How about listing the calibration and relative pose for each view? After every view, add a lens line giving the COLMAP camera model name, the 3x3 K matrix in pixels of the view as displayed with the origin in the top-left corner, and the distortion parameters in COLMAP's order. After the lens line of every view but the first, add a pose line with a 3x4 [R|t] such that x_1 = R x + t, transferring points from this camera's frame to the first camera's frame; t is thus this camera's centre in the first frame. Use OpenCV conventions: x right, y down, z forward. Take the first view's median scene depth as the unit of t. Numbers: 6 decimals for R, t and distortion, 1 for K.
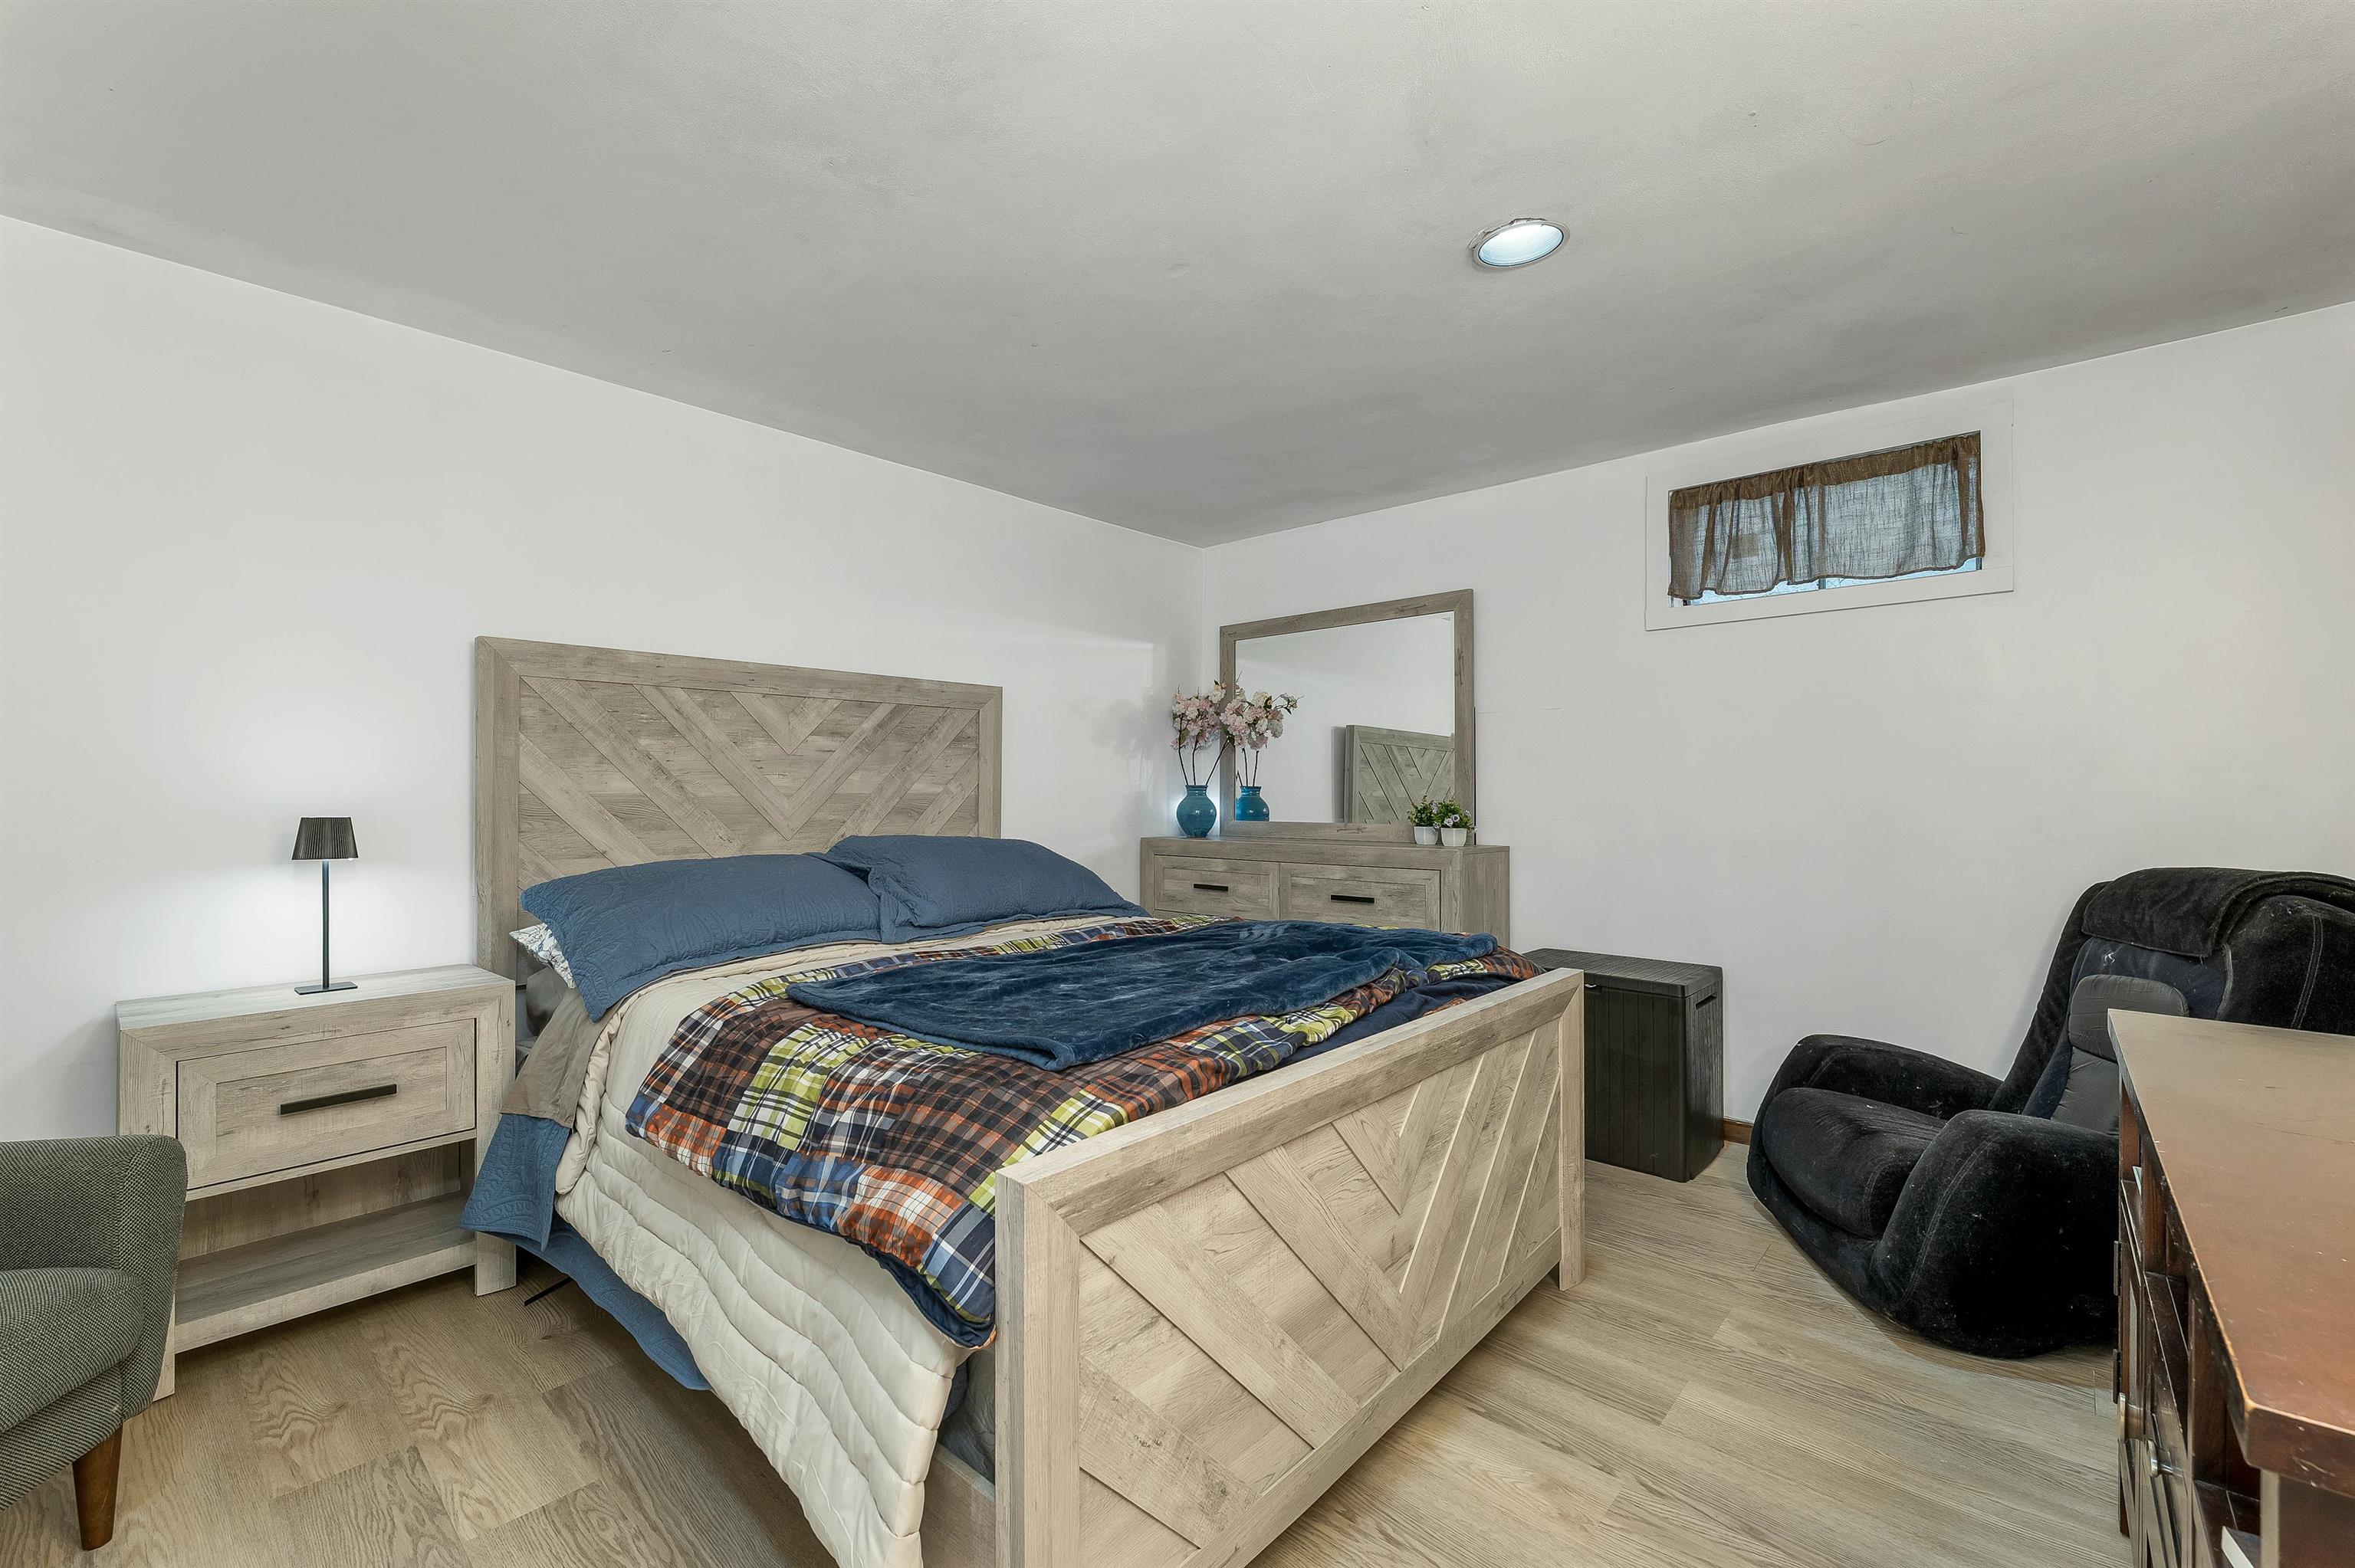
lens RADIAL K [[960.8, 0, 1185.0], [0, 960.8, 779.5], [0, 0, 1]] dist [-0.000051, -0.000084]
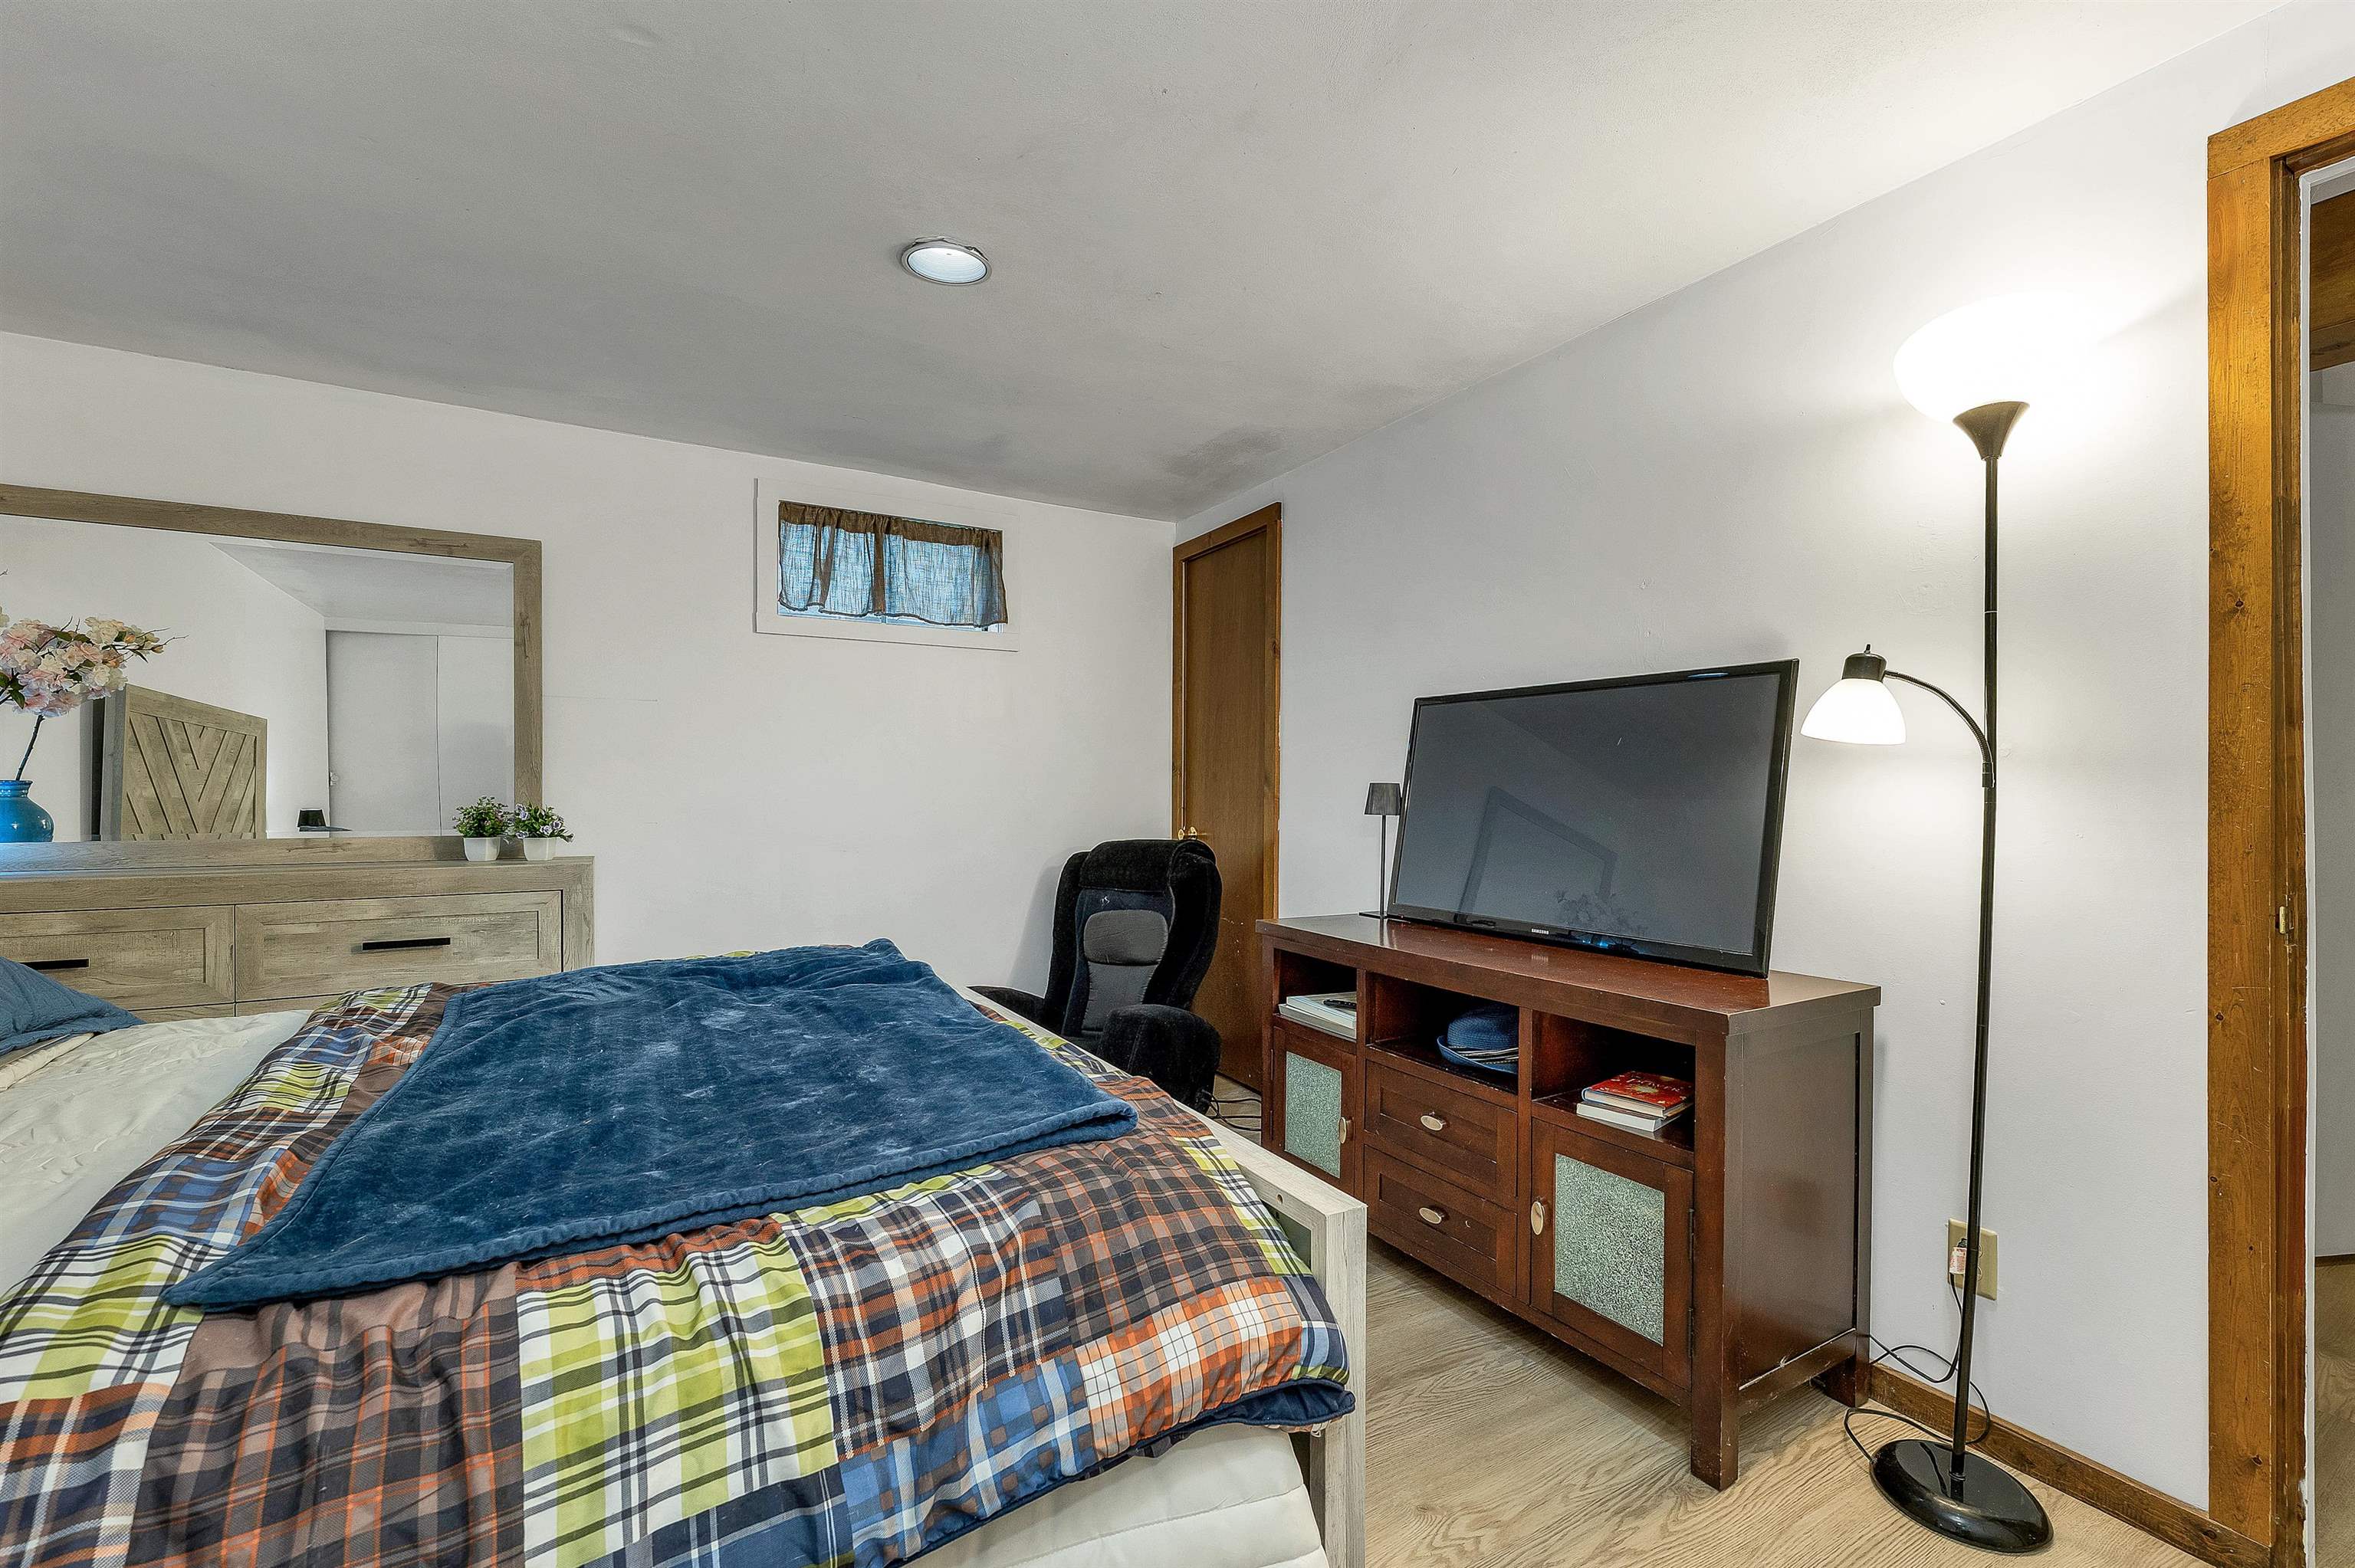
lens RADIAL K [[978.8, 0, 1170.7], [0, 978.8, 785.9], [0, 0, 1]] dist [-0.001457, -0.000475]
pose [[0.326370, 0.008097, 0.945207, -0.411706], [-0.016855, 0.999854, -0.002745, 0.001380], [-0.945092, -0.015035, 0.326459, 0.307136]]
